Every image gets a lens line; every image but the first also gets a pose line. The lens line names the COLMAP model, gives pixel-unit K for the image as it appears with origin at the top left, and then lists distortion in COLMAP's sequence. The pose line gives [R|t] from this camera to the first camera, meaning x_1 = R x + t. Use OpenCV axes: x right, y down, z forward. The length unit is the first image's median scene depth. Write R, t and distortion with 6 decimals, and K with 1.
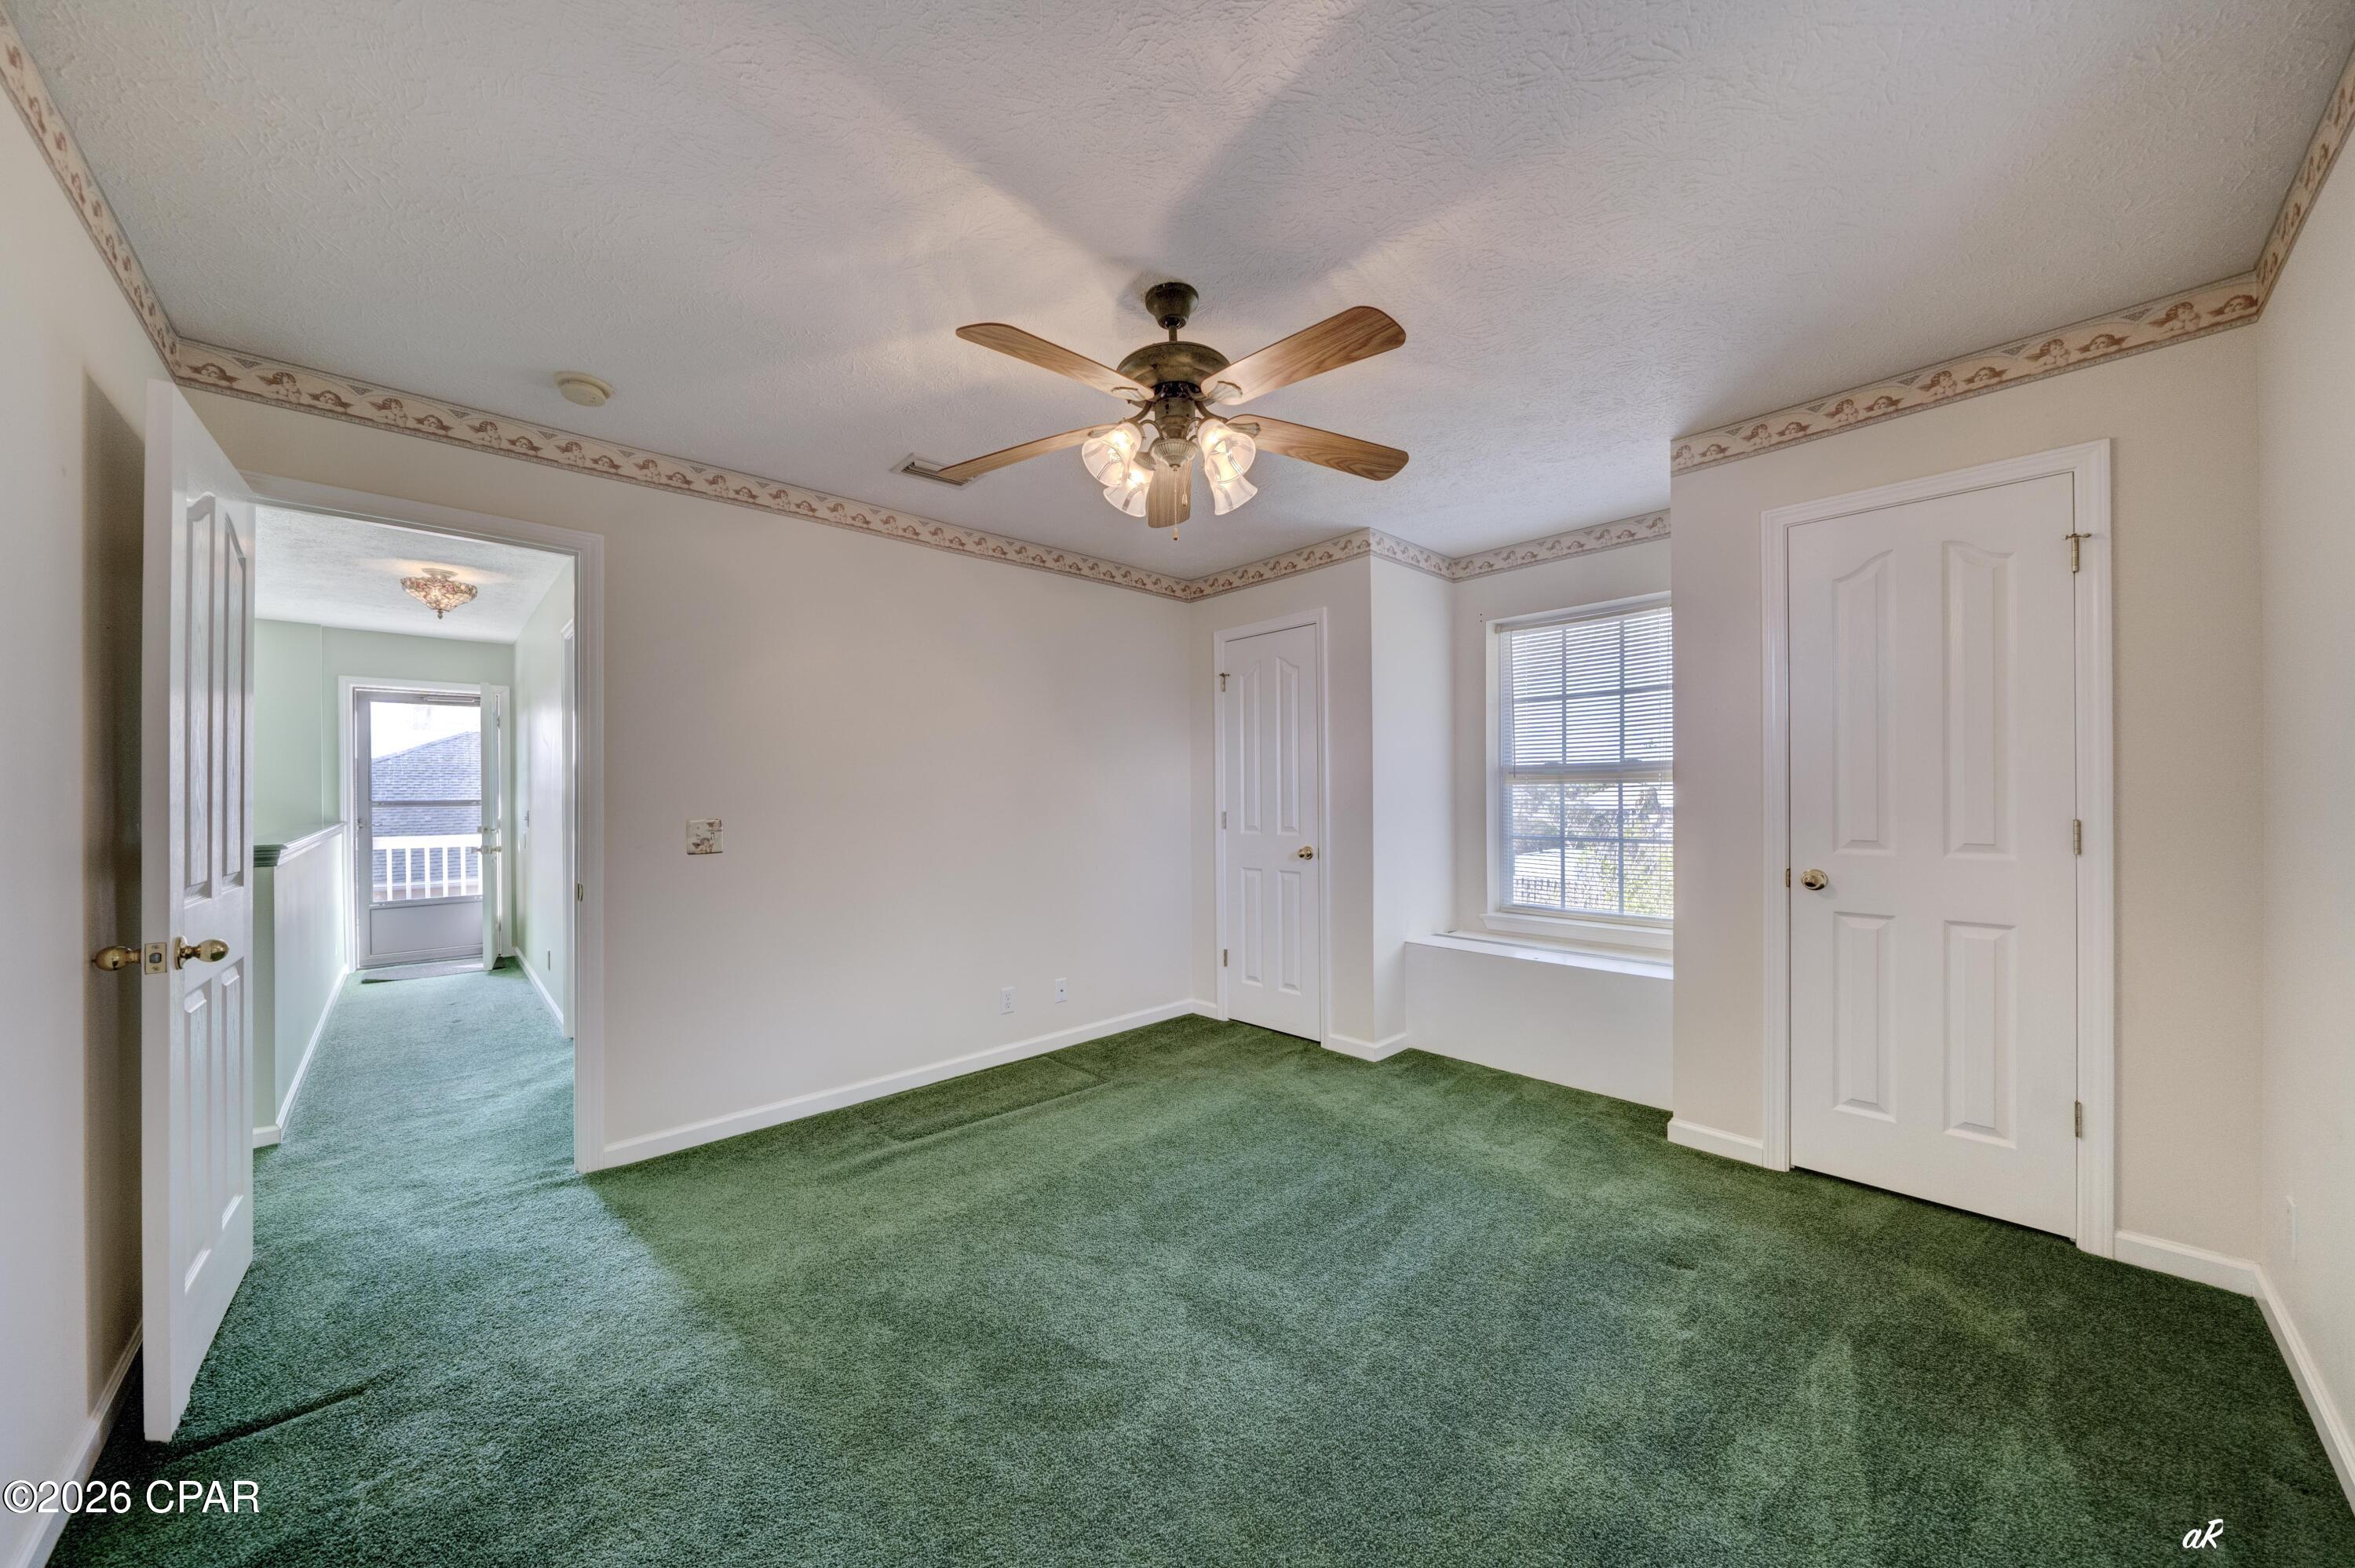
lens RADIAL K [[825.2, 0, 1170.8], [0, 825.2, 794.6], [0, 0, 1]] dist [-0.004060, -0.000690]
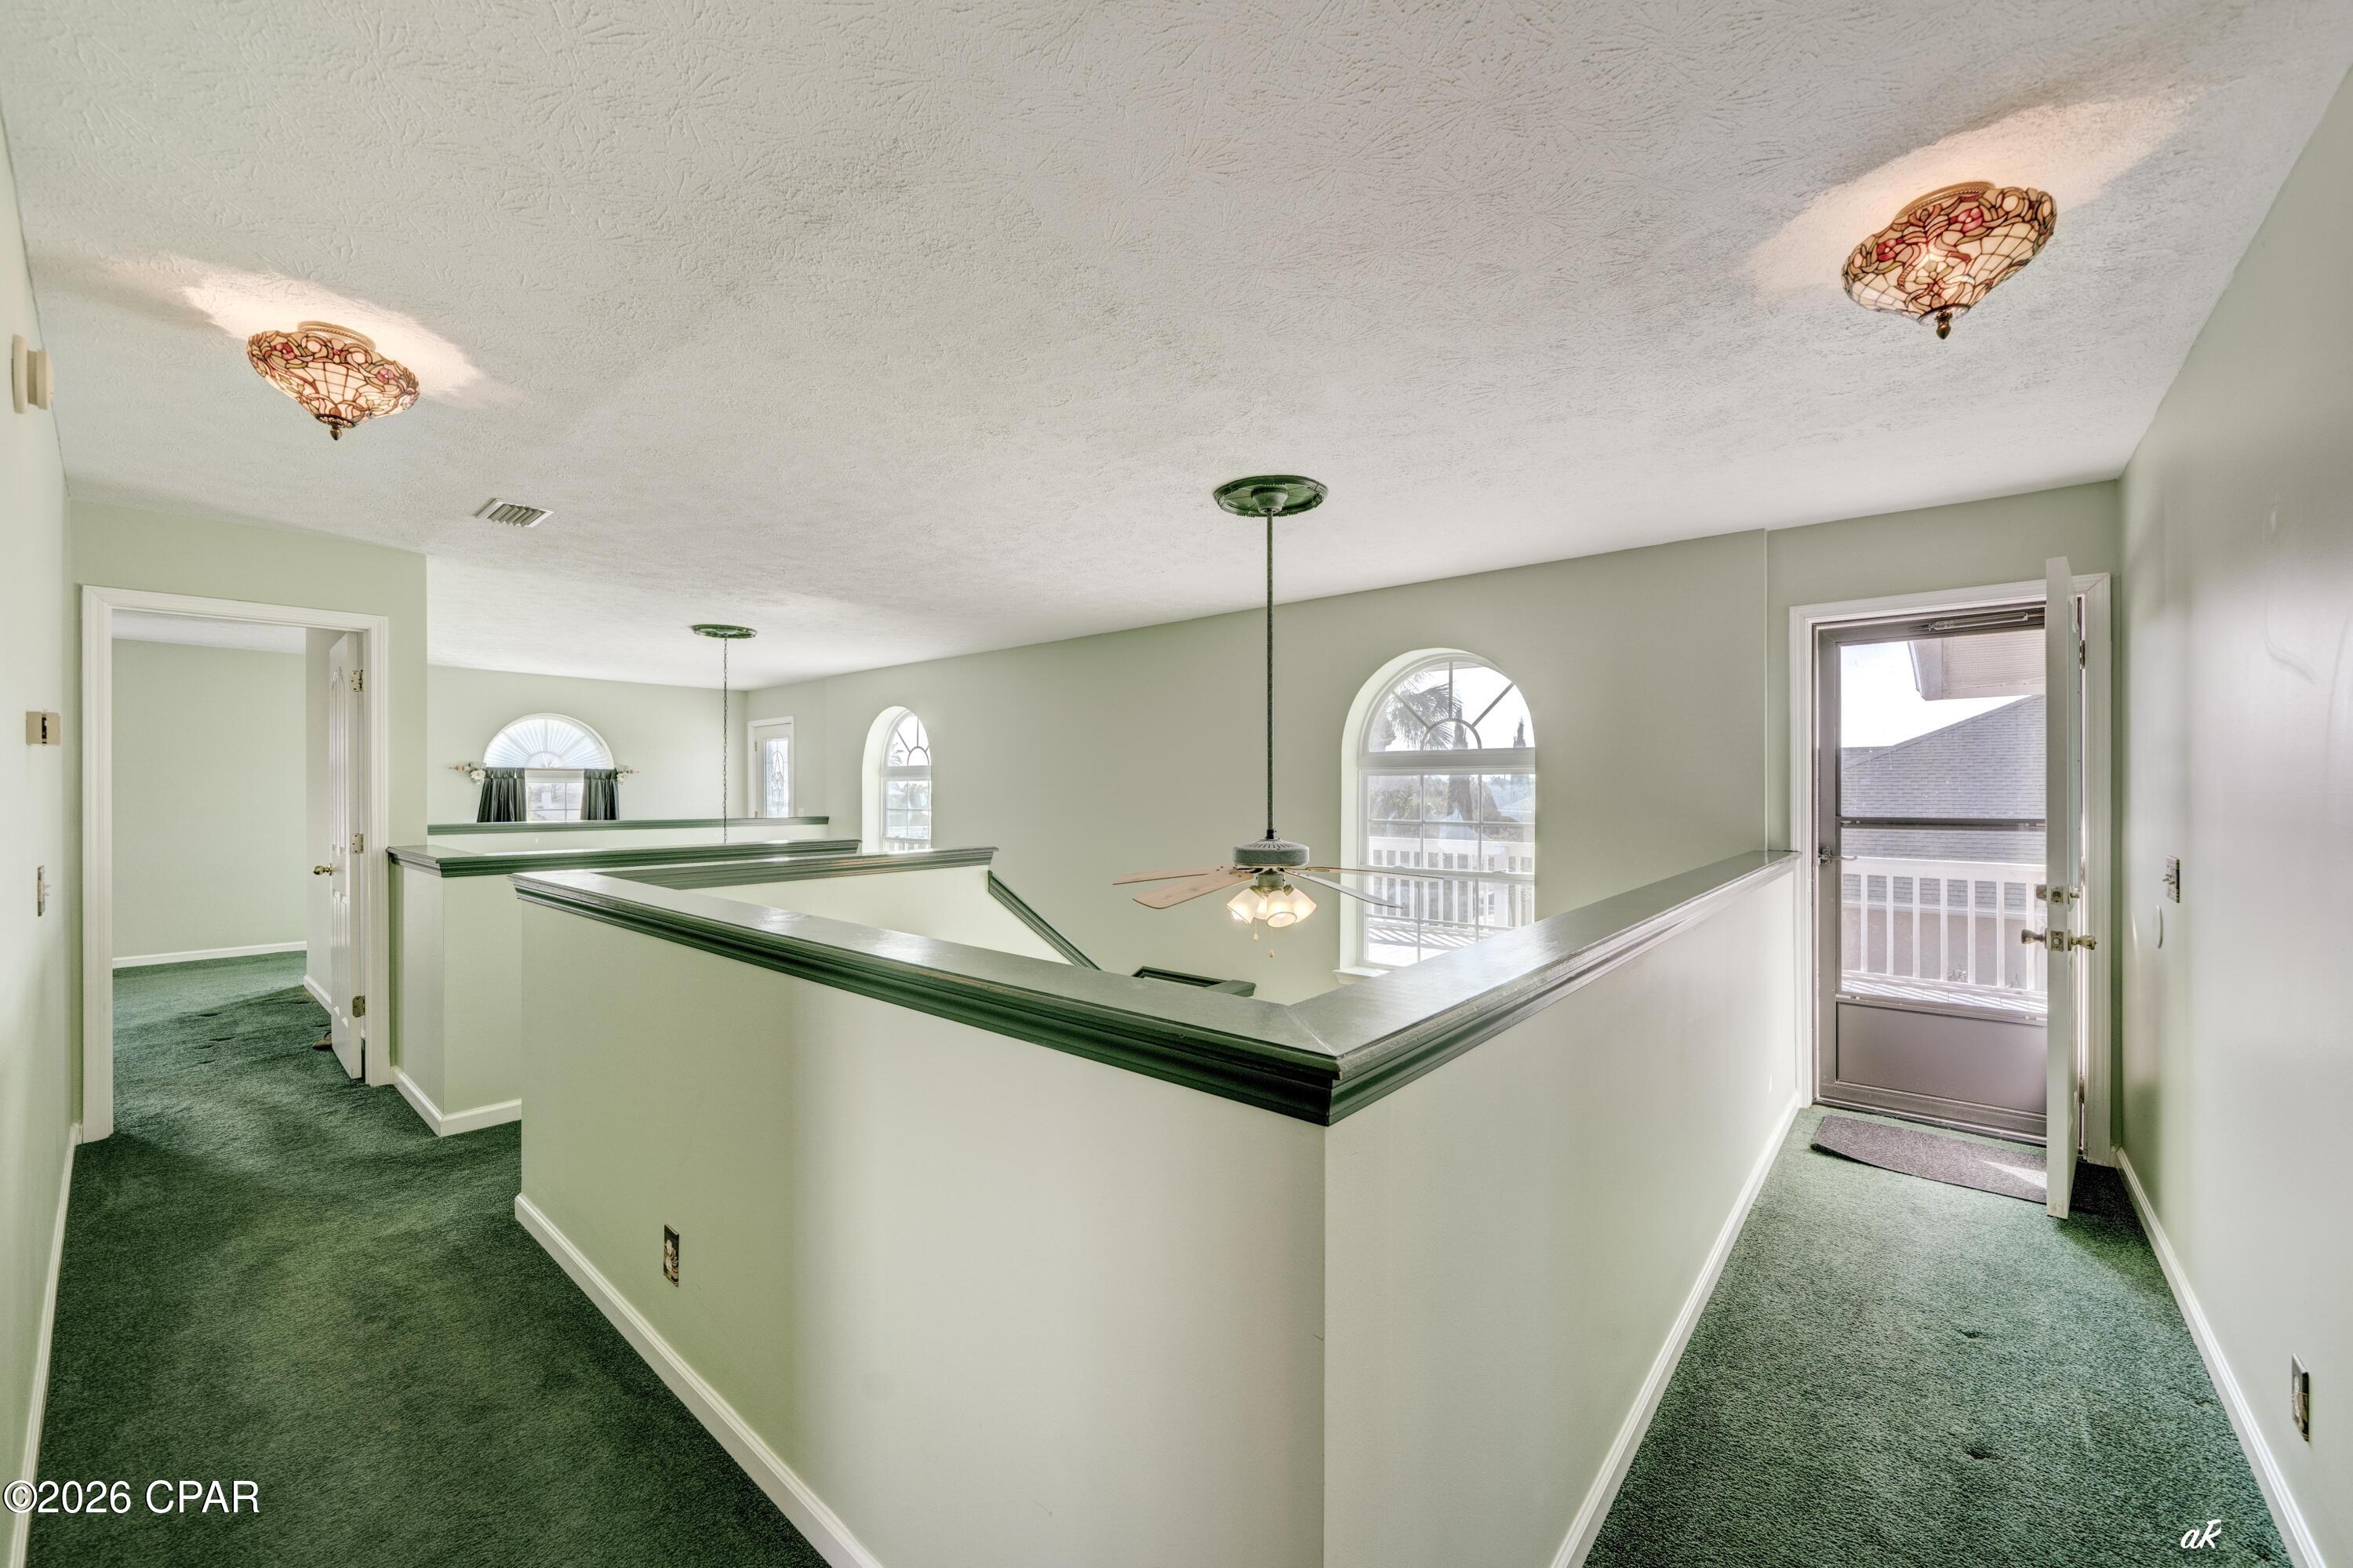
lens RADIAL K [[890.4, 0, 1170.7], [0, 890.4, 790.8], [0, 0, 1]] dist [-0.002698, 0.000059]
pose [[0.105360, 0.006848, -0.994411, -0.399225], [-0.003284, 0.999973, 0.006539, -0.013274], [0.994429, 0.002577, 0.105380, 0.463920]]
